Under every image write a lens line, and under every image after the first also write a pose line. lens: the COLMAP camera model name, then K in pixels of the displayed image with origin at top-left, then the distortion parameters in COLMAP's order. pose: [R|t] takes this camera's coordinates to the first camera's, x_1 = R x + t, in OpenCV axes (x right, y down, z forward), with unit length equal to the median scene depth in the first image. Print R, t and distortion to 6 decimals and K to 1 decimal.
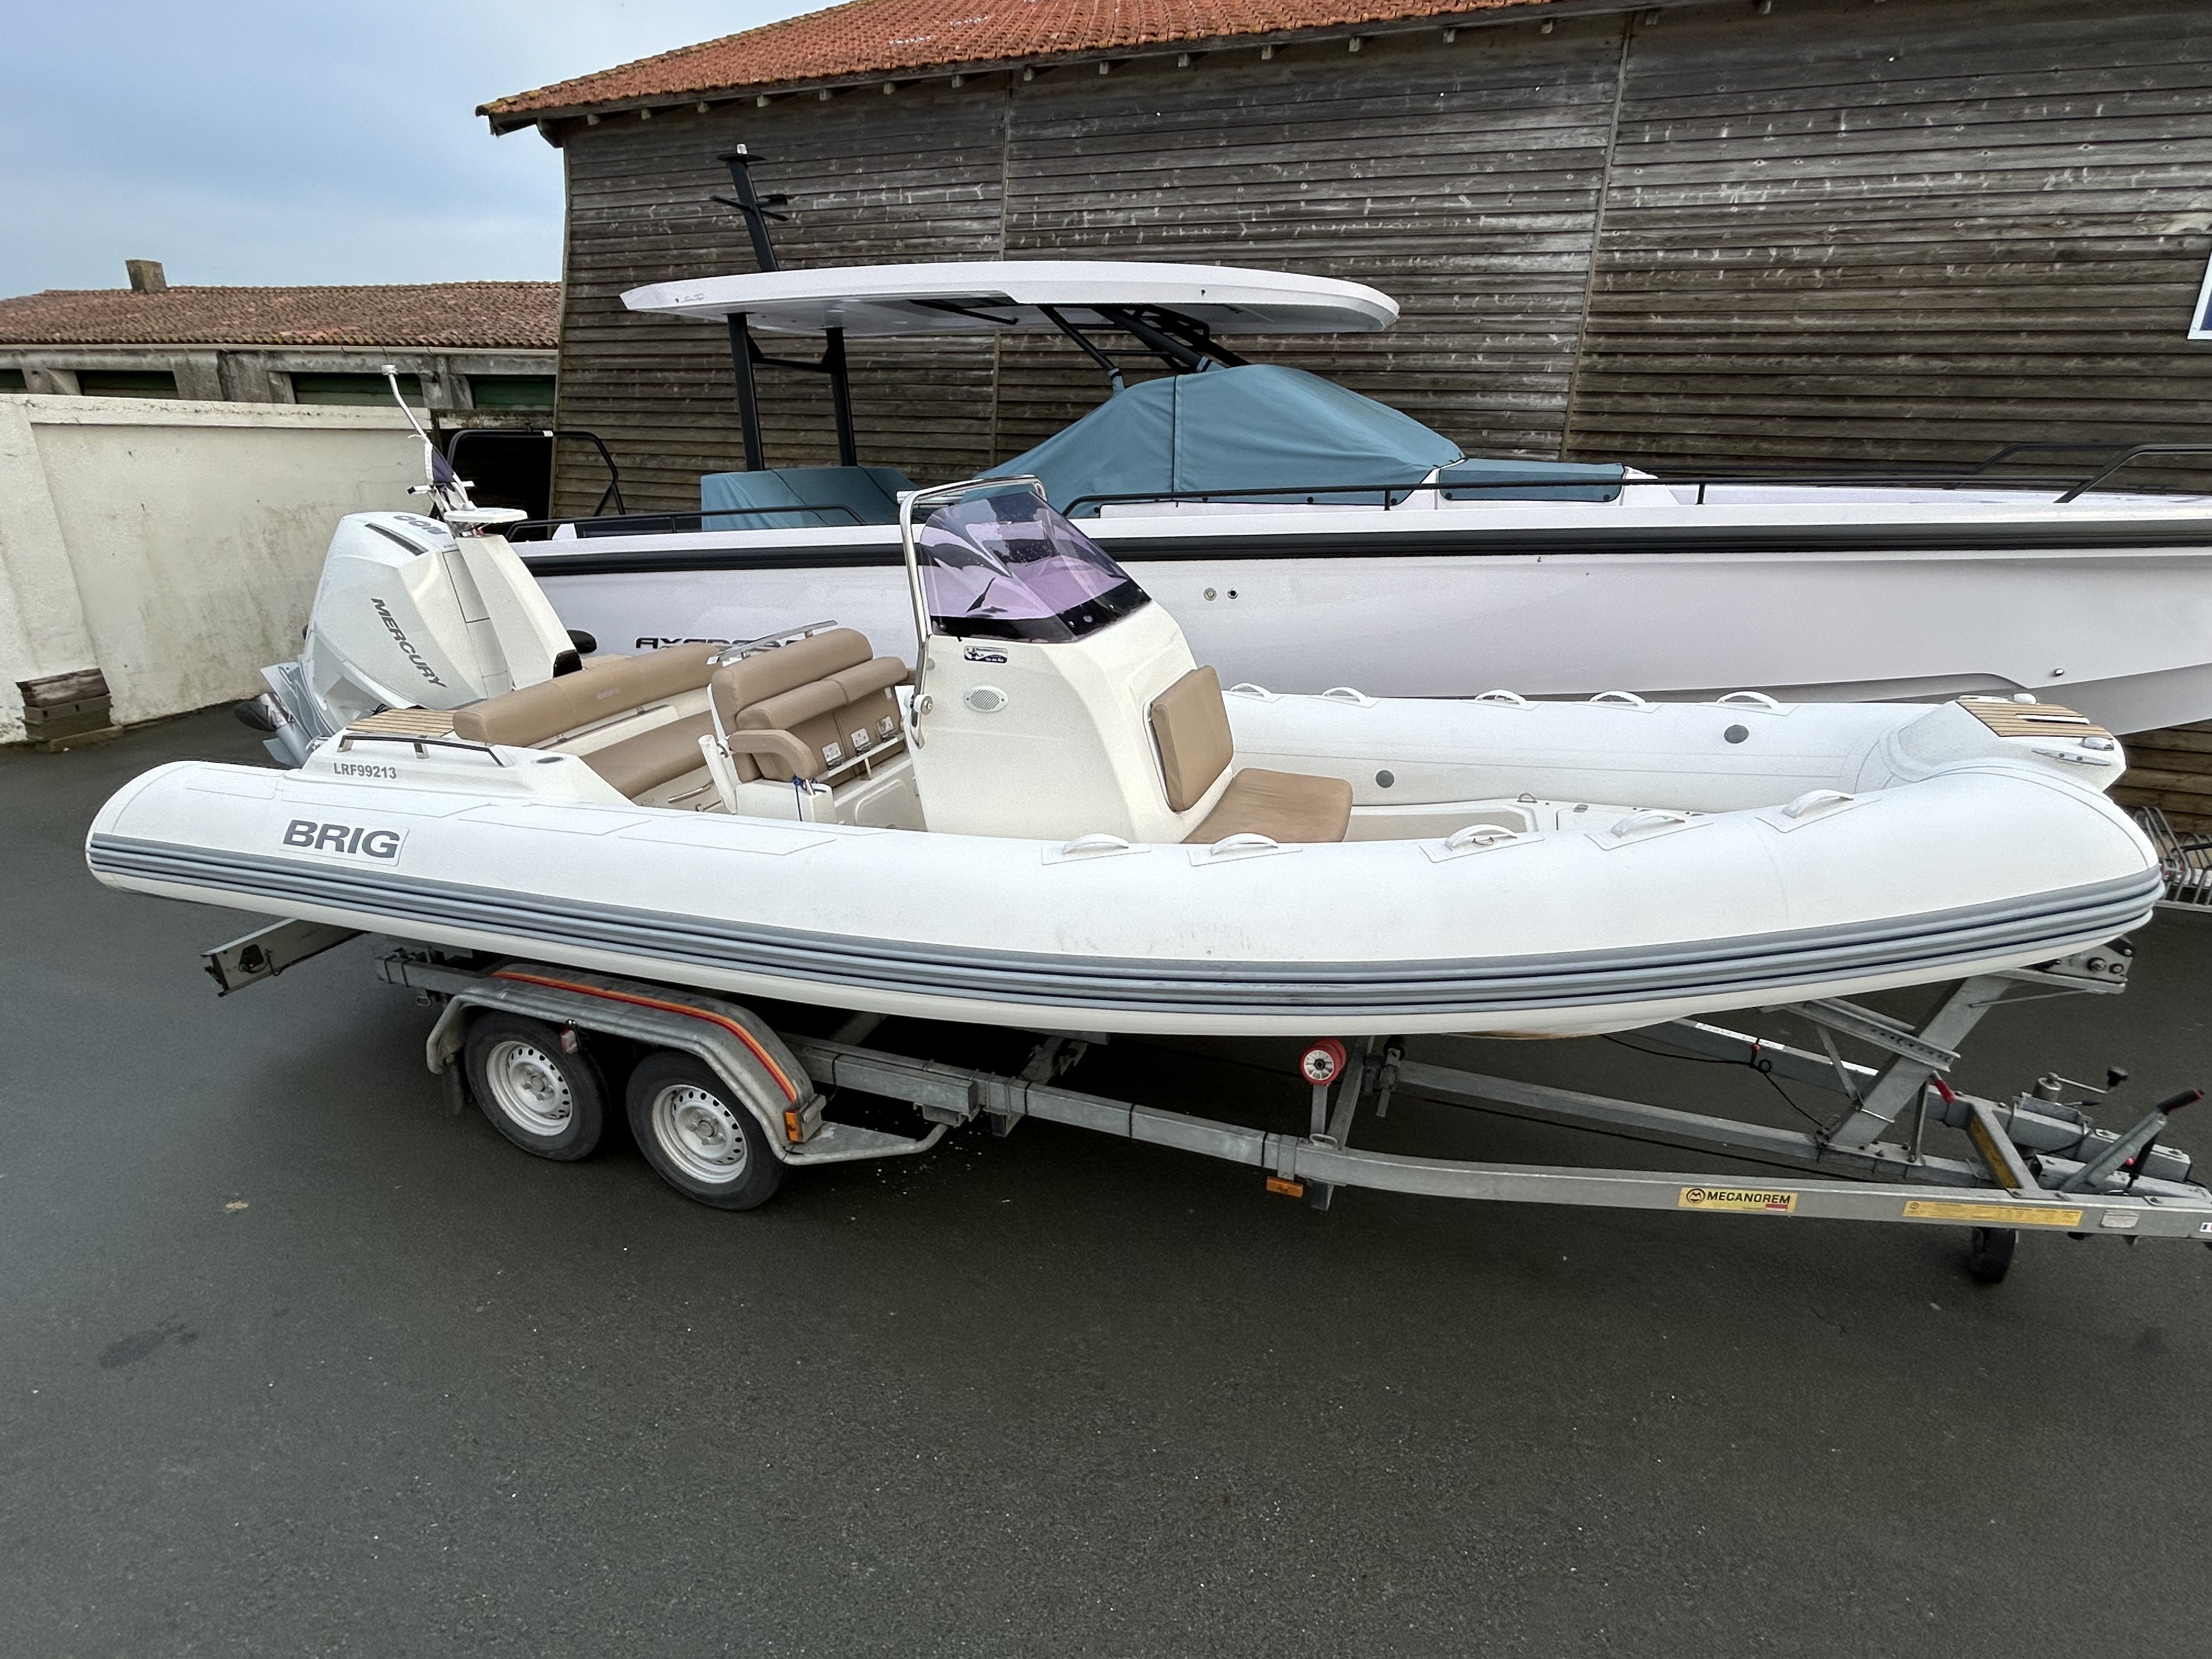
lens RADIAL K [[1107.9, 0, 1106.0], [0, 1107.9, 829.5], [0, 0, 1]] dist [-0.014592, 0.010878]
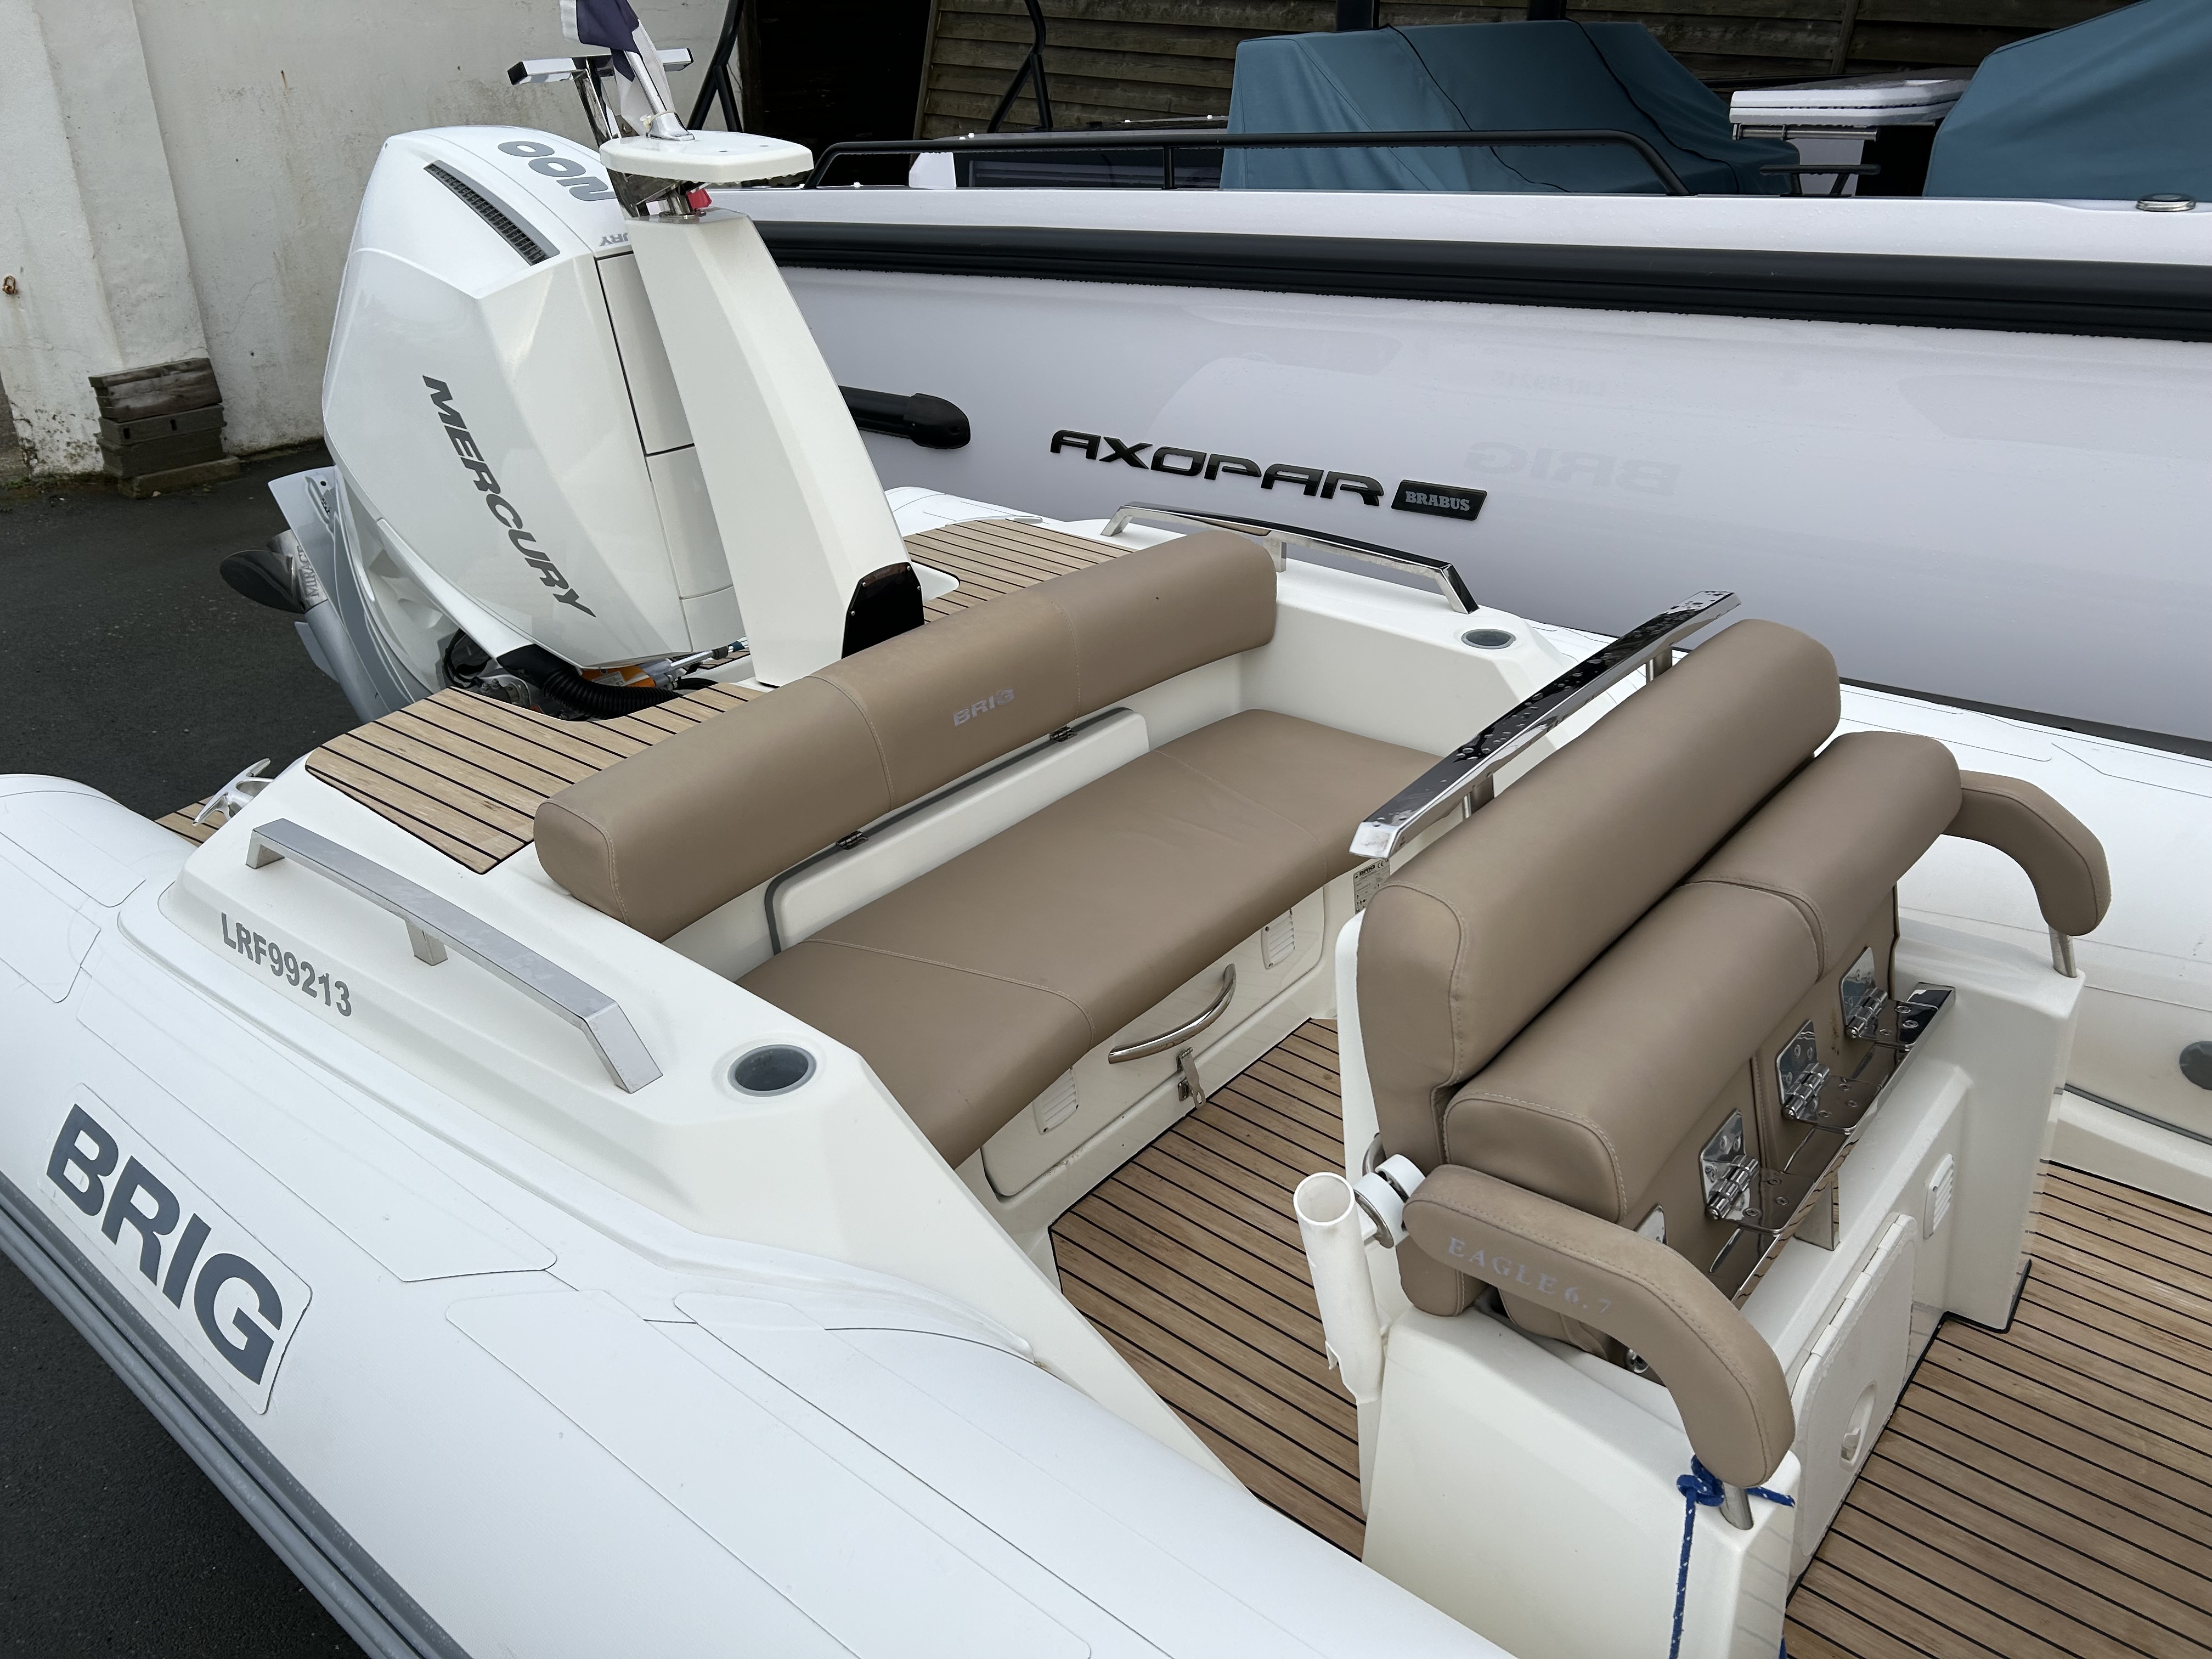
lens RADIAL K [[1645.9, 0, 1129.0], [0, 1645.9, 841.7], [0, 0, 1]] dist [0.065141, -0.077384]
pose [[0.940926, 0.160633, -0.298086, -0.147777], [-0.117881, 0.980642, 0.156351, -0.101672], [0.317431, -0.111976, 0.941647, 0.314147]]
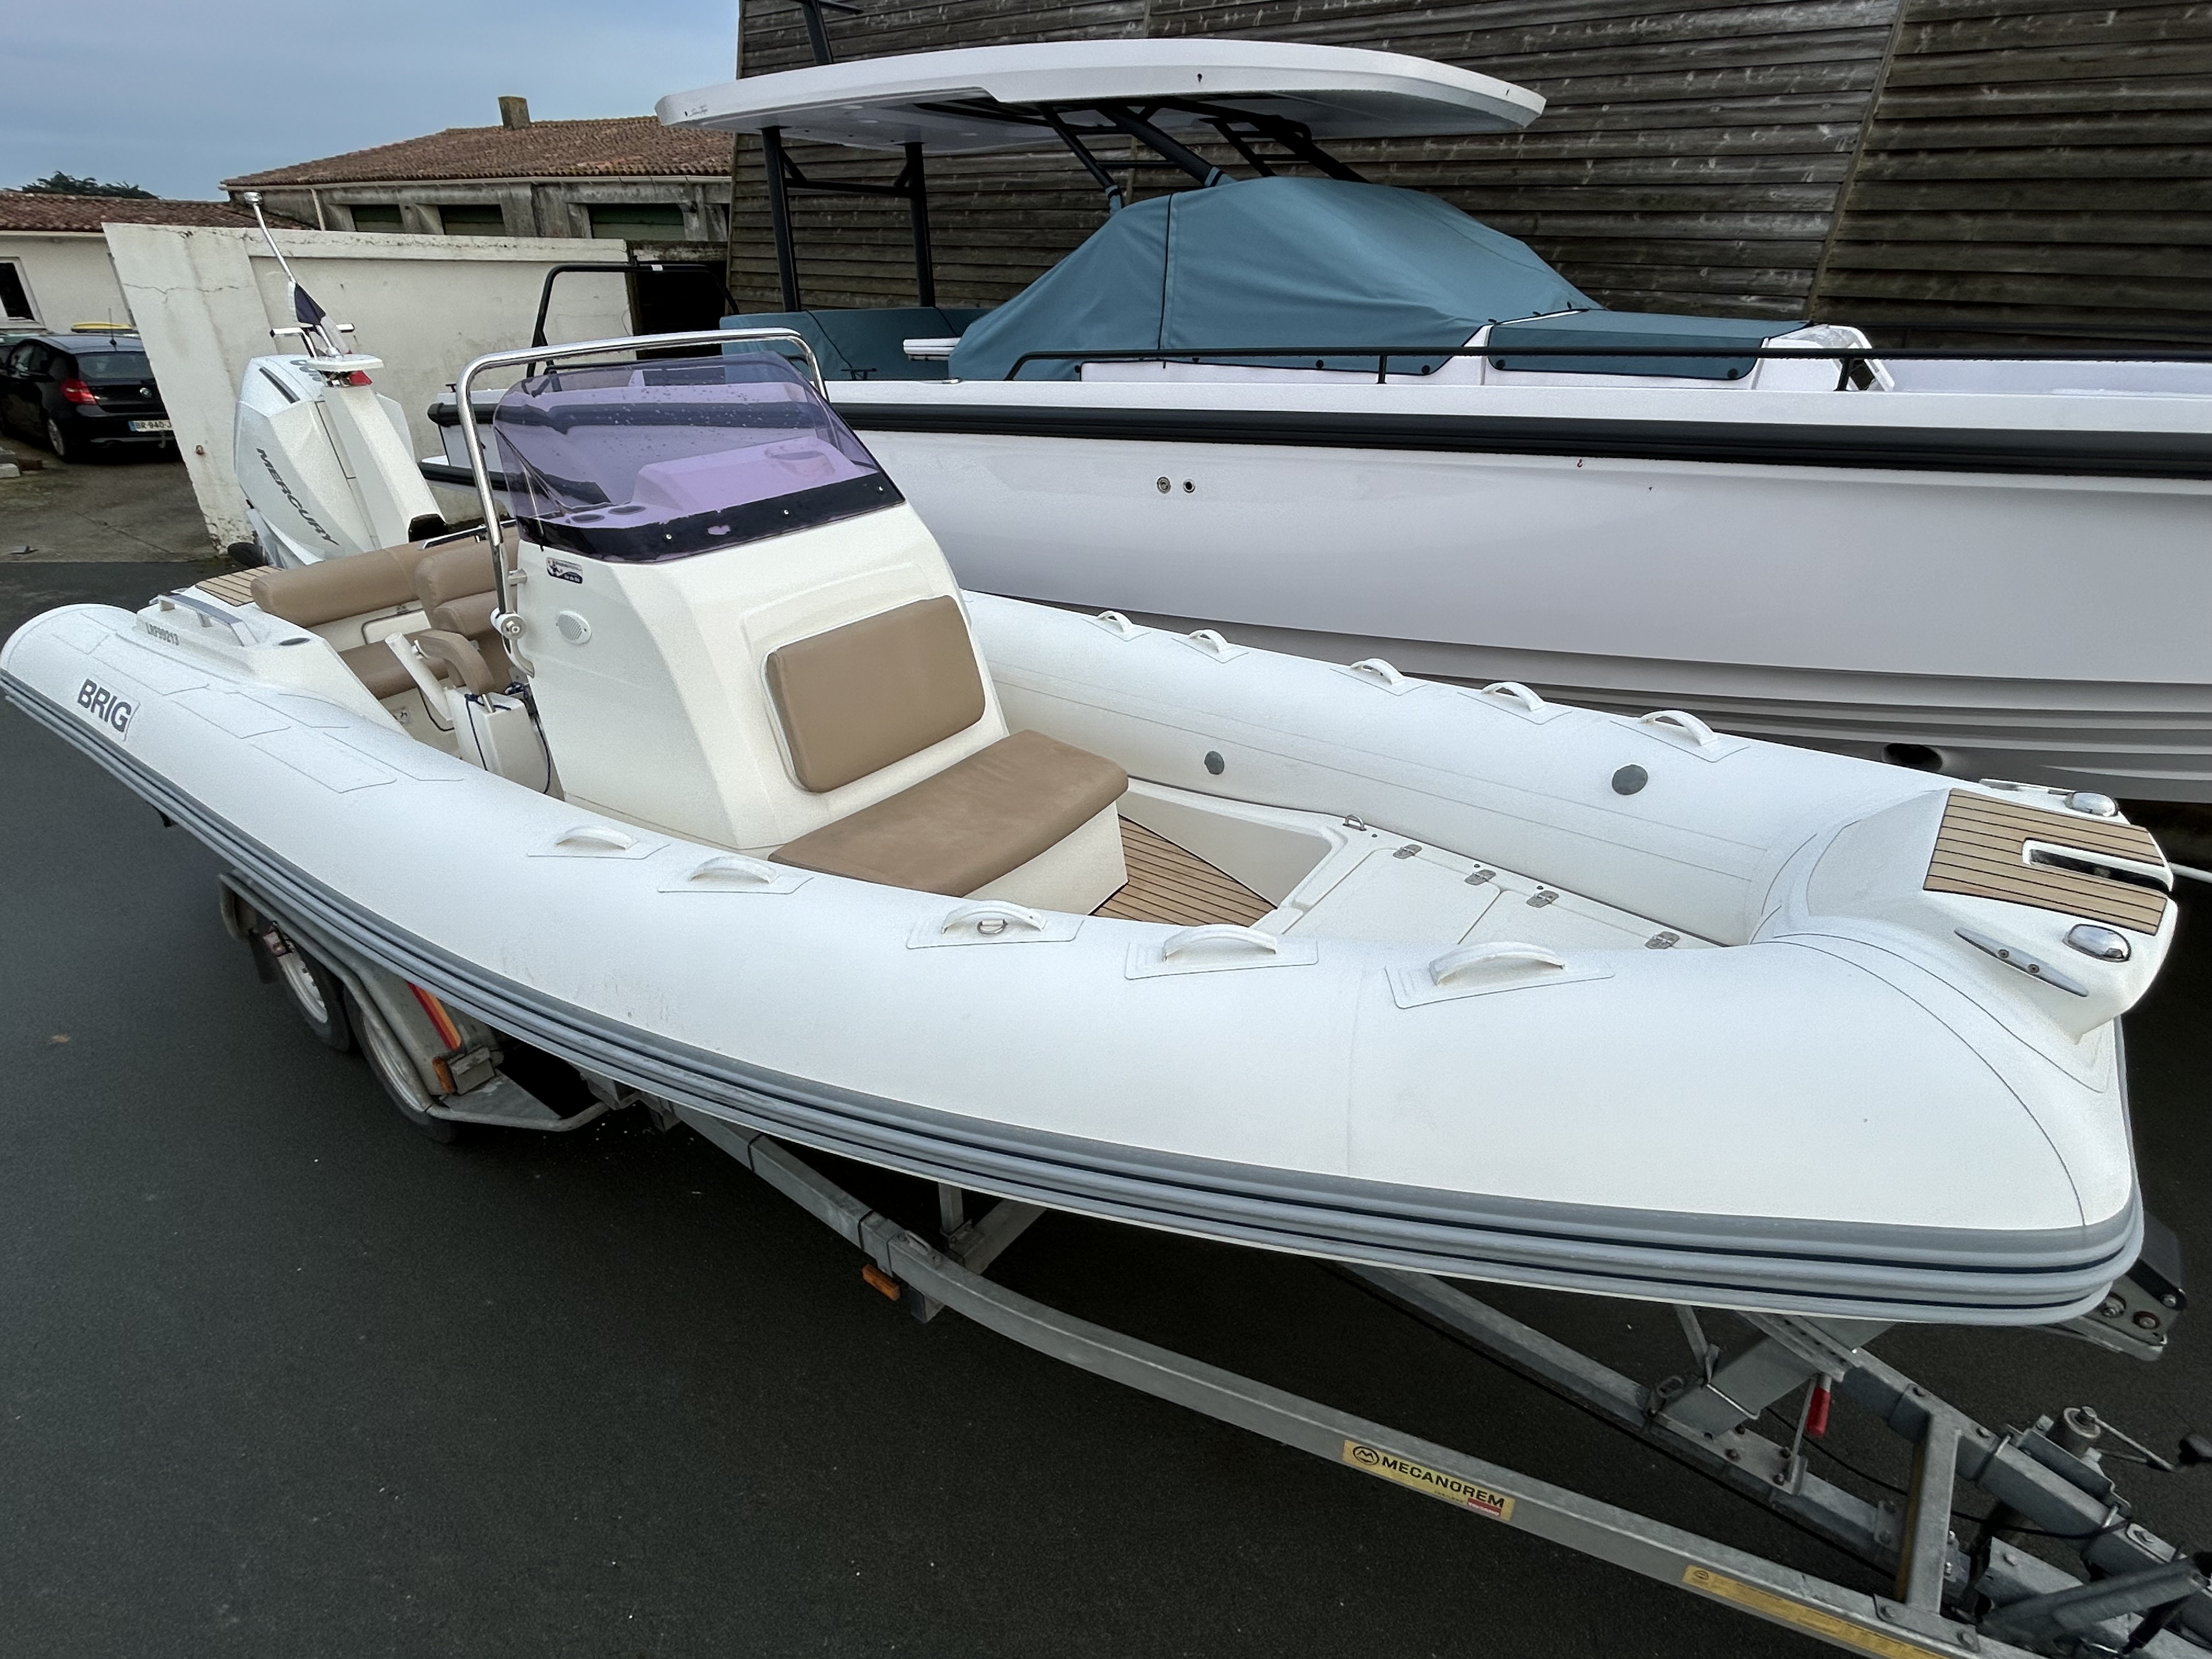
lens RADIAL K [[1107.9, 0, 1106.0], [0, 1107.9, 829.5], [0, 0, 1]] dist [-0.014592, 0.010878]
pose [[0.955194, 0.136670, -0.262538, 0.211155], [-0.101980, 0.984663, 0.141557, -0.054629], [0.277858, -0.108441, 0.954482, 0.142961]]
